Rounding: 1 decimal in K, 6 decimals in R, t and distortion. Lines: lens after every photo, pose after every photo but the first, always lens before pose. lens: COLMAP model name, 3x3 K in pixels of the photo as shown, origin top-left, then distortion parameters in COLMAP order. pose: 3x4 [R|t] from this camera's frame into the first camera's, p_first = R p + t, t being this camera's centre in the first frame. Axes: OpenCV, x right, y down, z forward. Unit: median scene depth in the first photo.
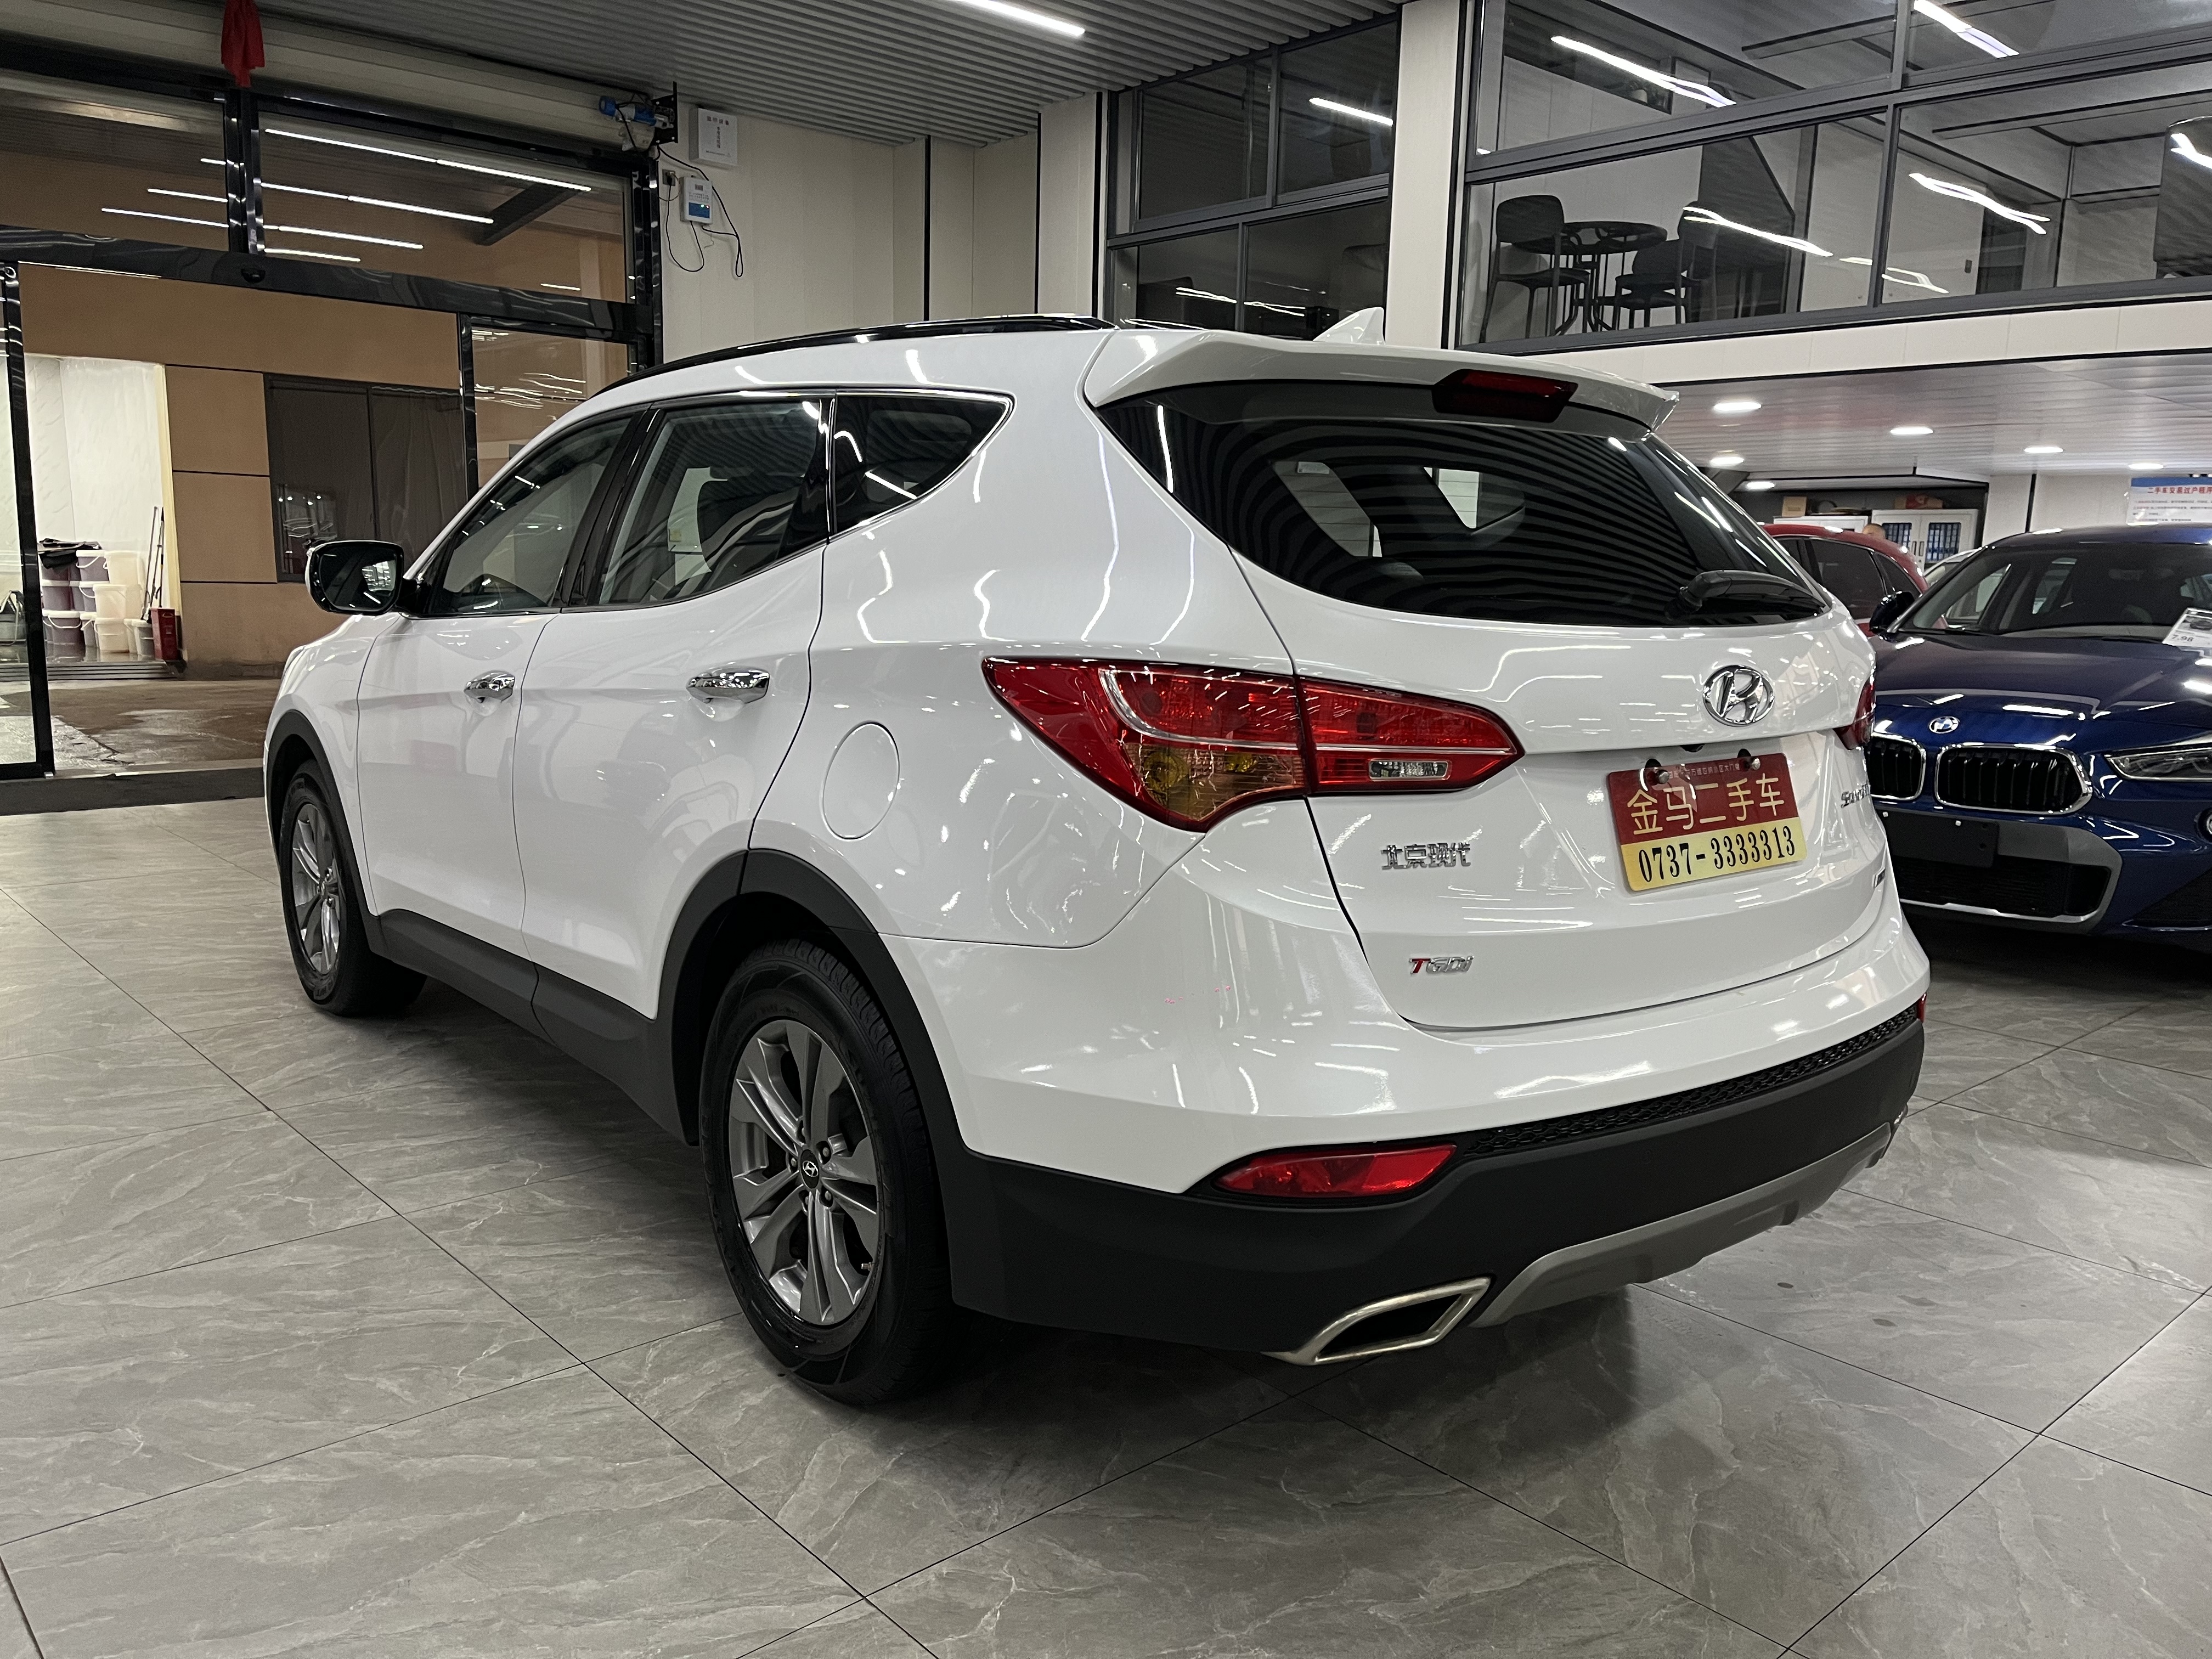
lens RADIAL K [[1683.3, 0, 1097.2], [0, 1683.3, 837.9], [0, 0, 1]] dist [0.092459, -0.123153]
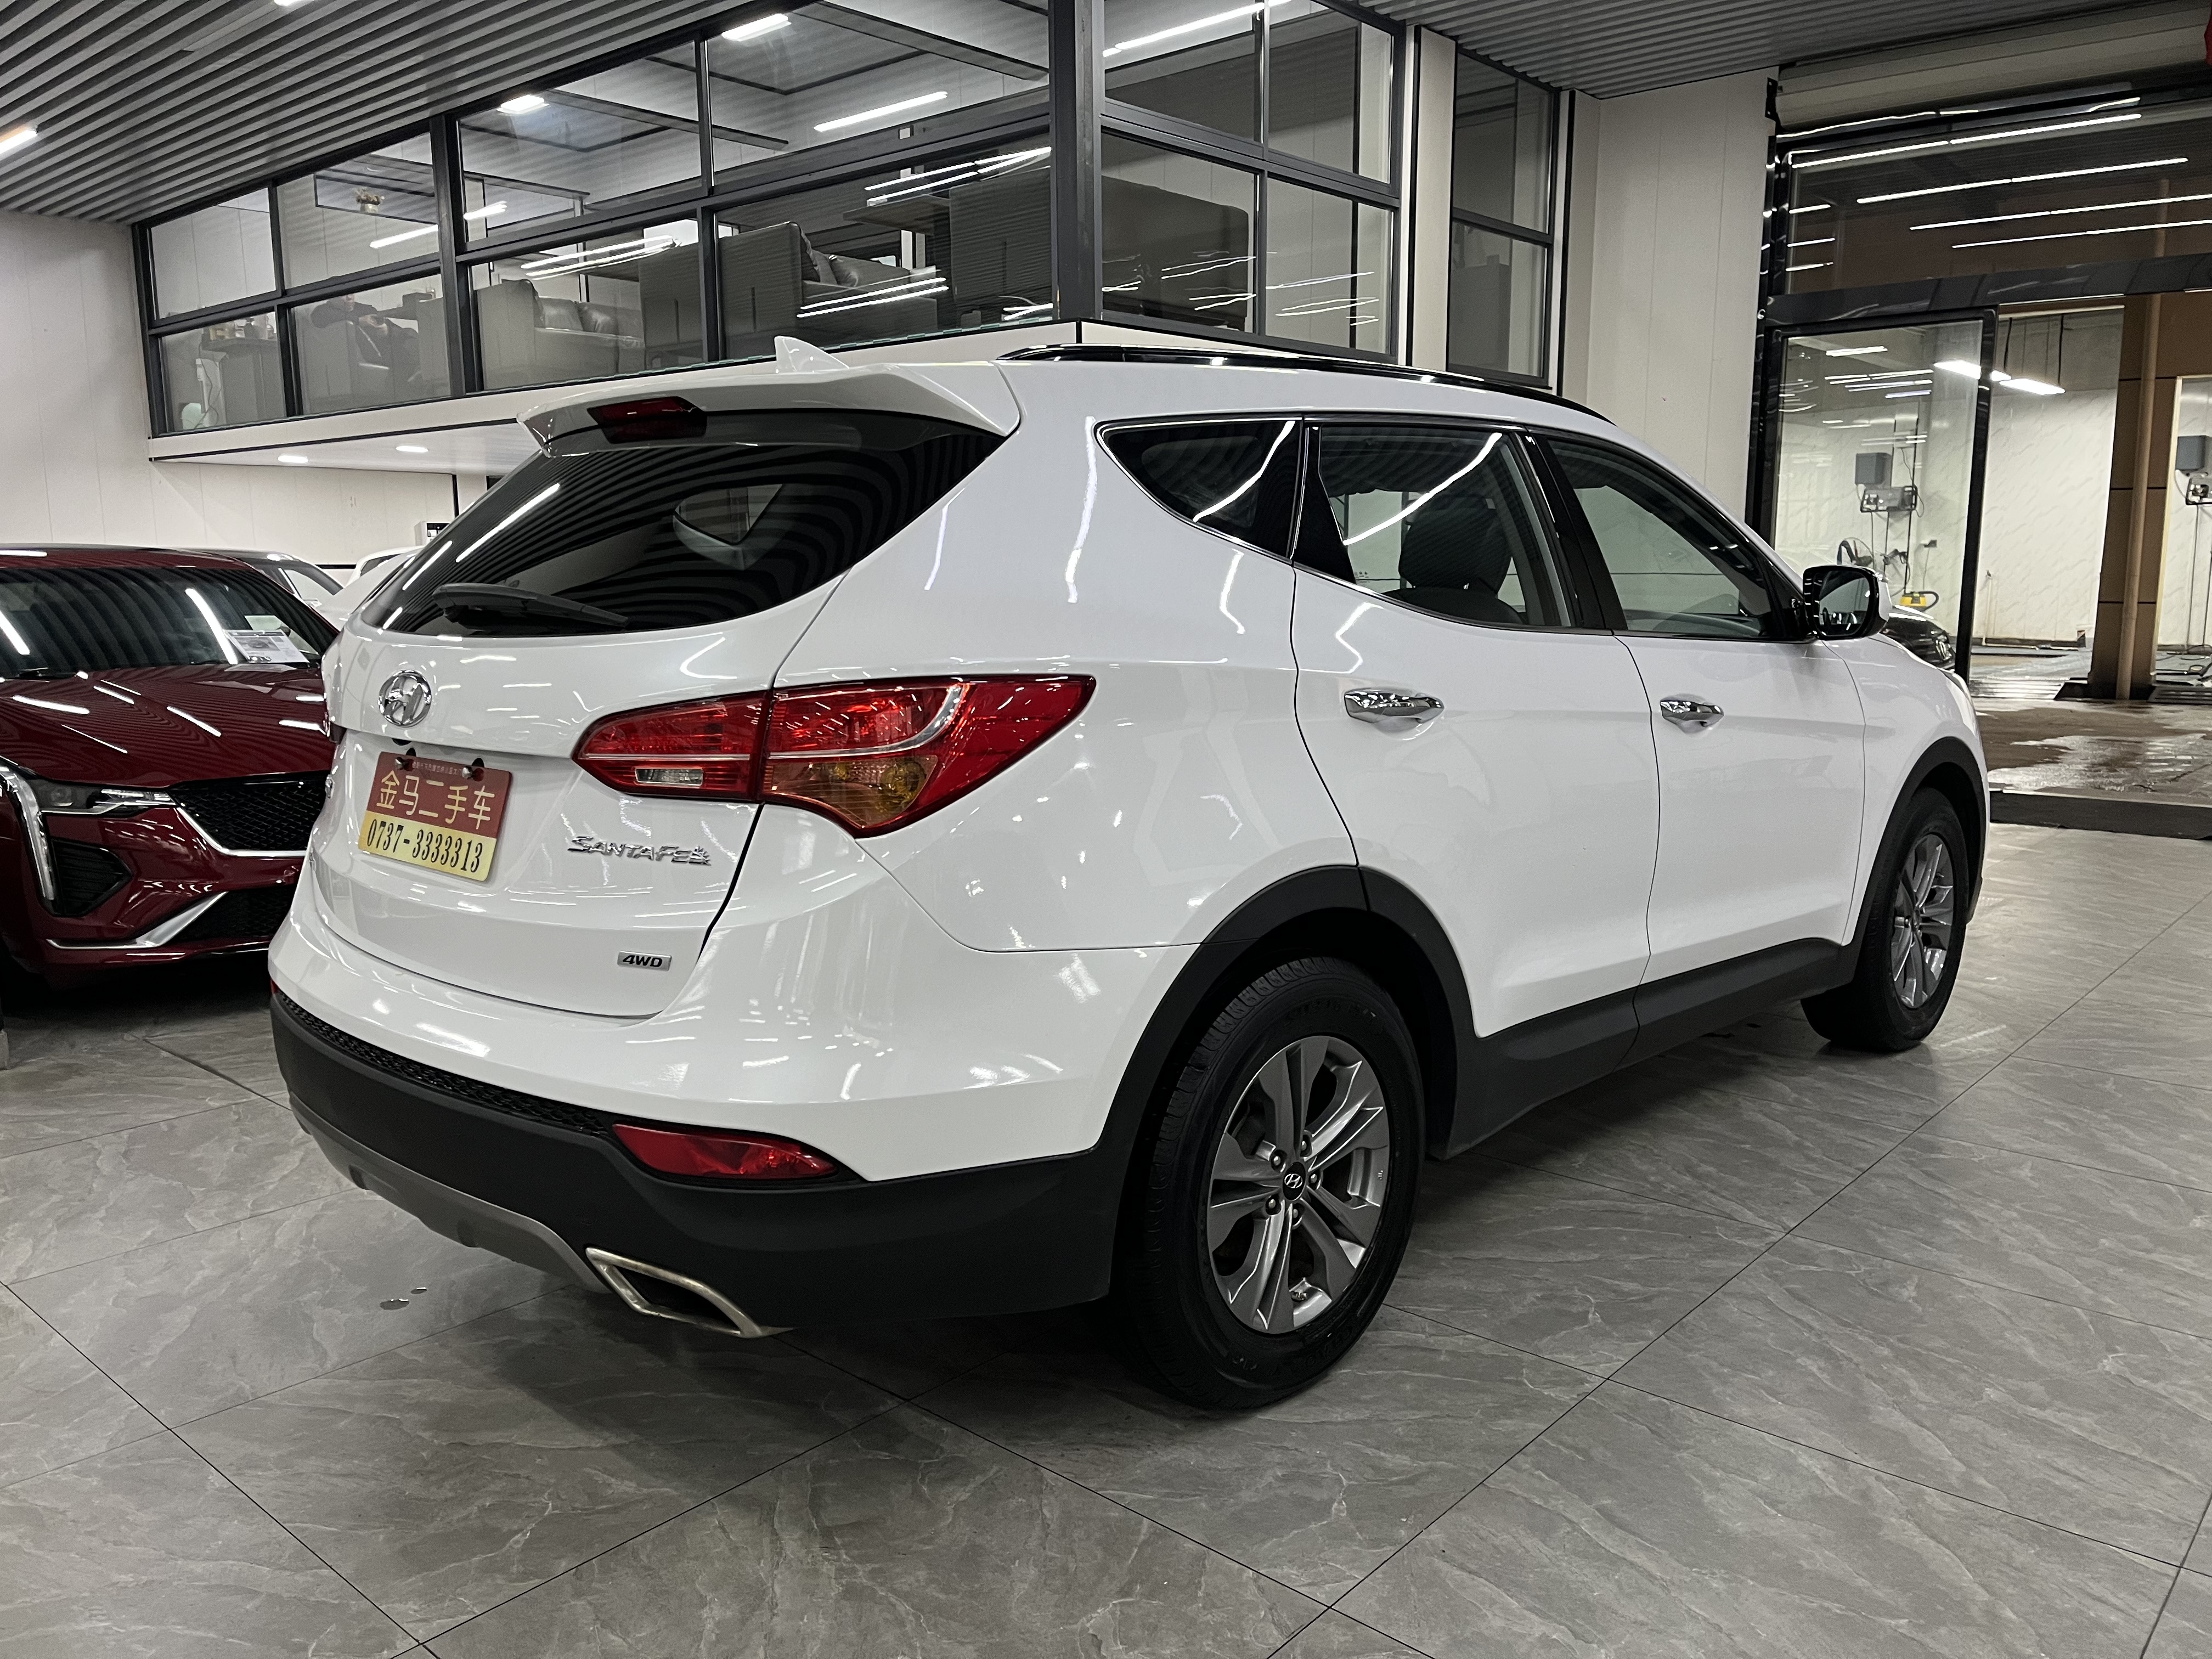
lens RADIAL K [[1683.3, 0, 1097.2], [0, 1683.3, 837.9], [0, 0, 1]] dist [0.092459, -0.123153]
pose [[0.107201, 0.136954, -0.984760, 1.436763], [-0.152327, 0.981036, 0.119854, -0.185000], [0.982499, 0.137157, 0.126029, 1.252615]]
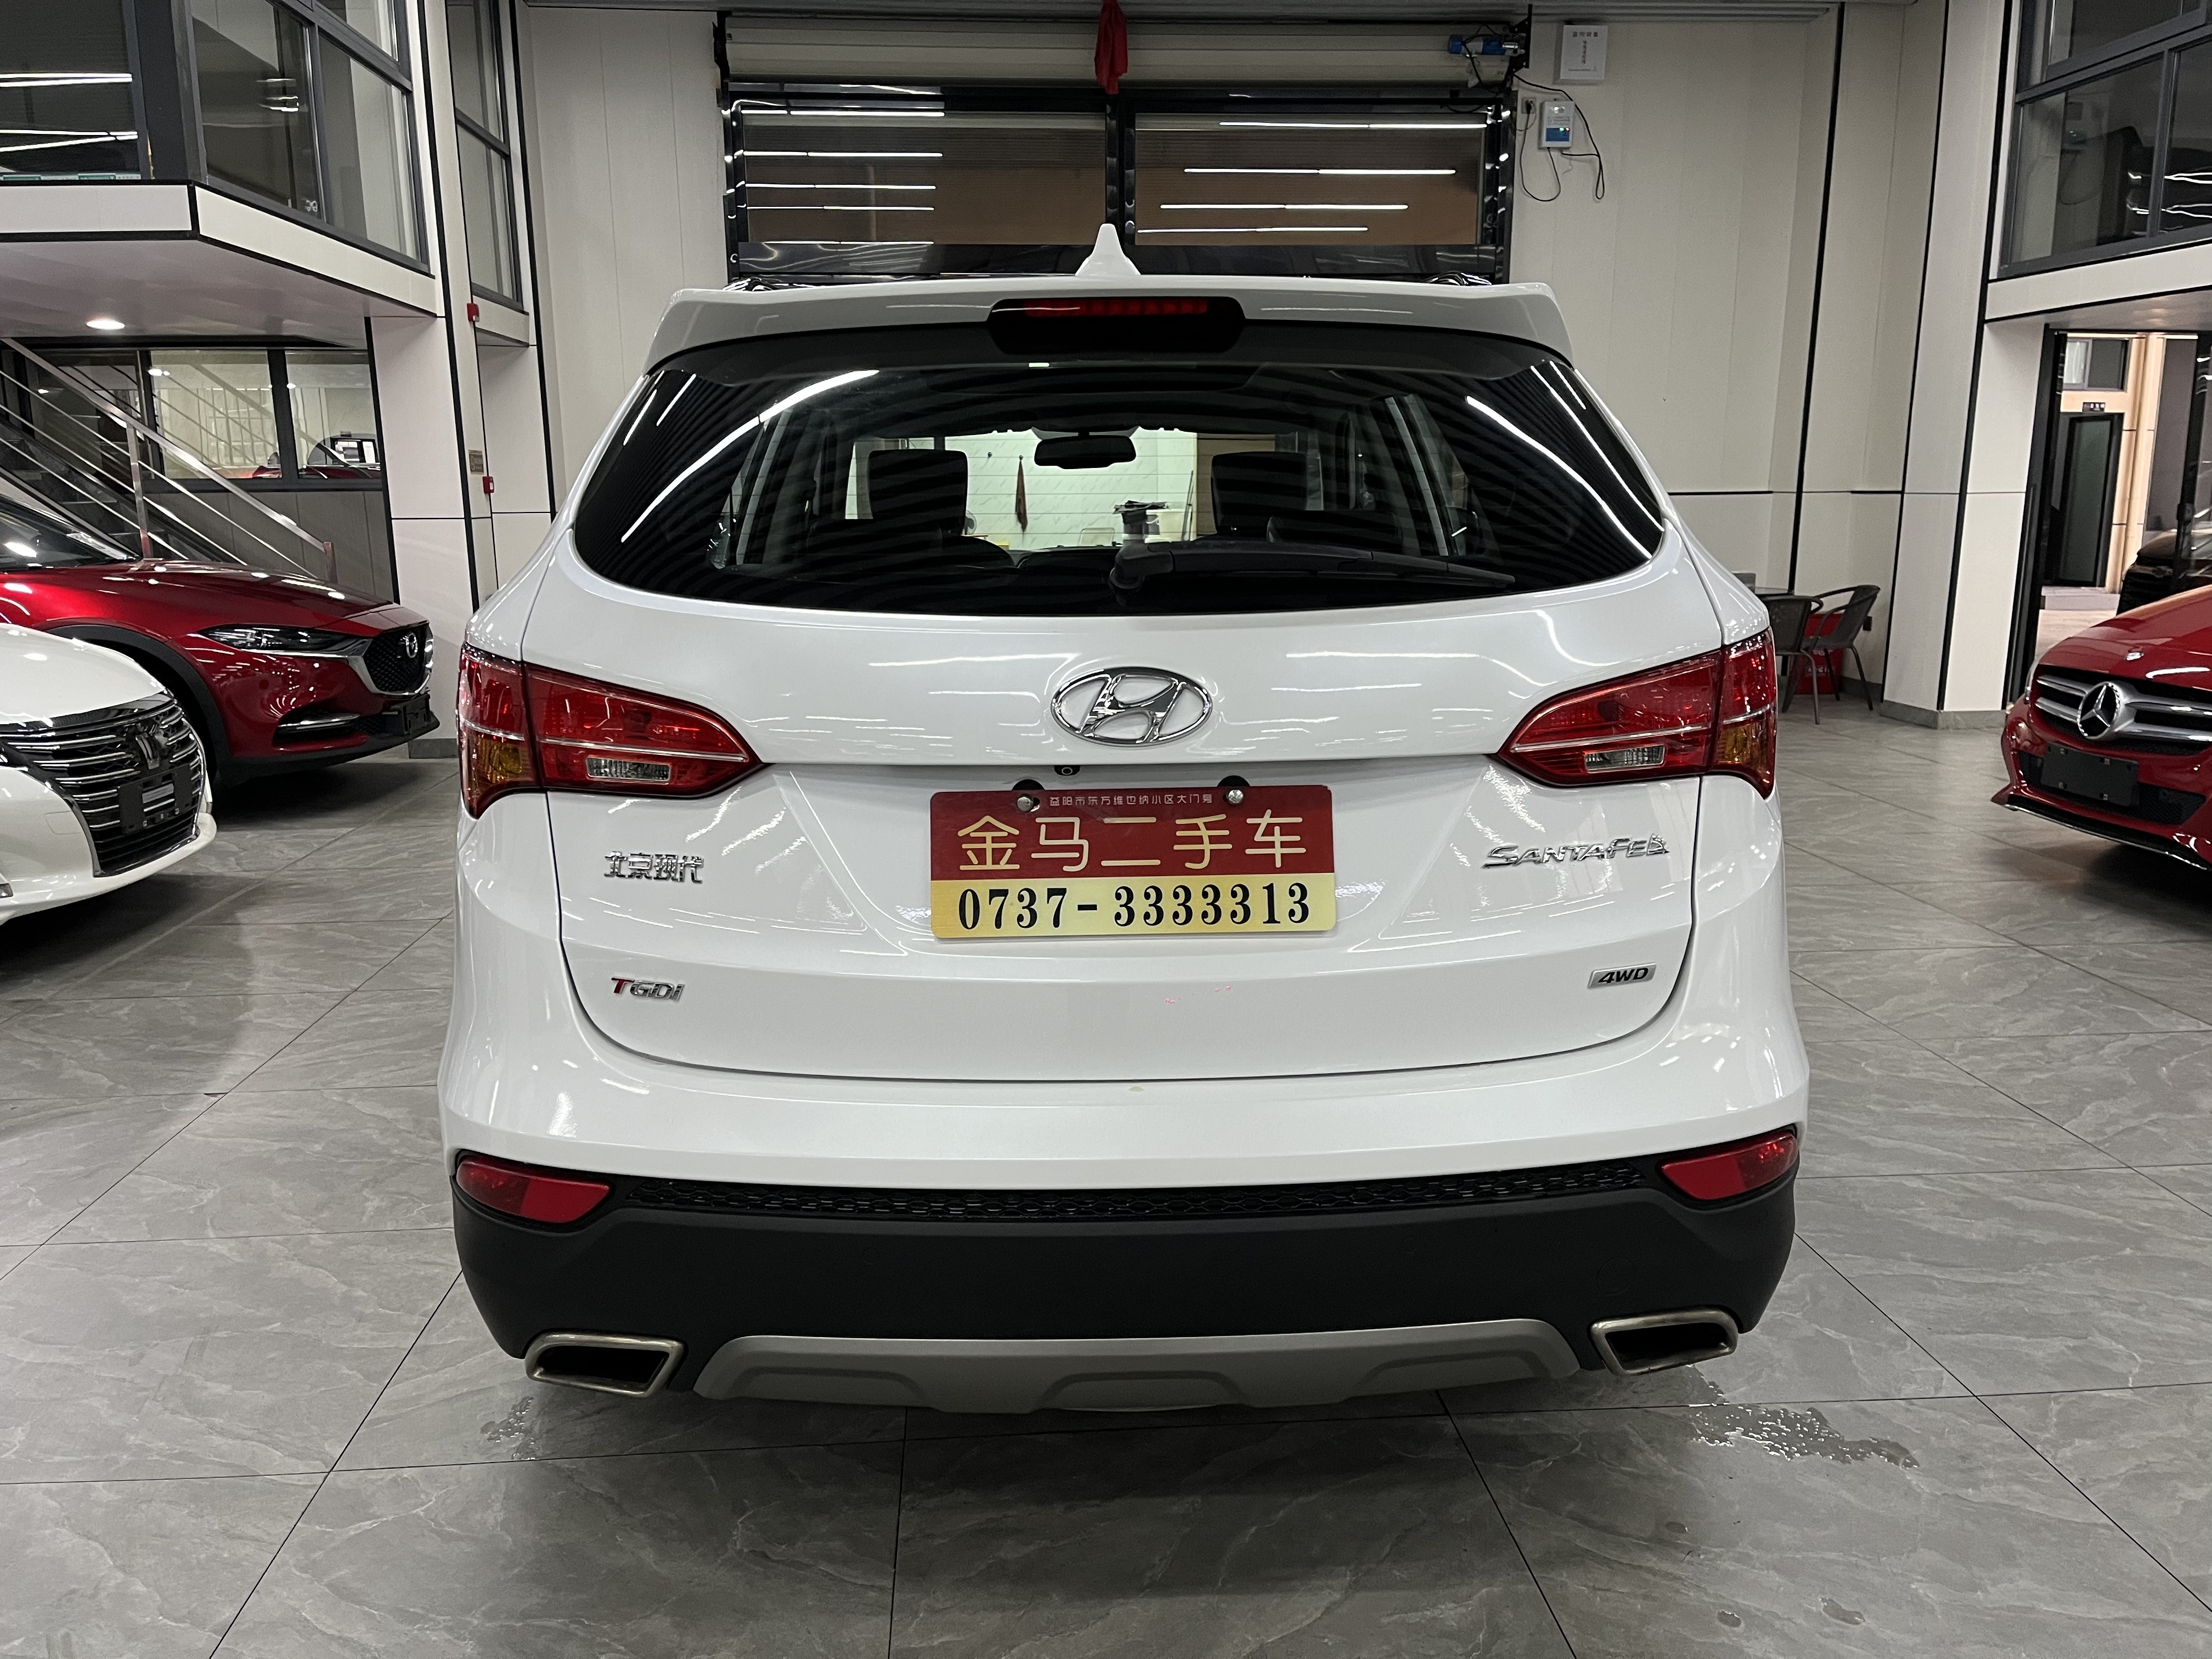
lens RADIAL K [[1683.3, 0, 1097.2], [0, 1683.3, 837.9], [0, 0, 1]] dist [0.092459, -0.123153]
pose [[0.789991, 0.096171, -0.605529, 0.798960], [-0.074606, 0.995361, 0.060750, -0.066609], [0.608562, -0.002816, 0.793502, 0.367014]]
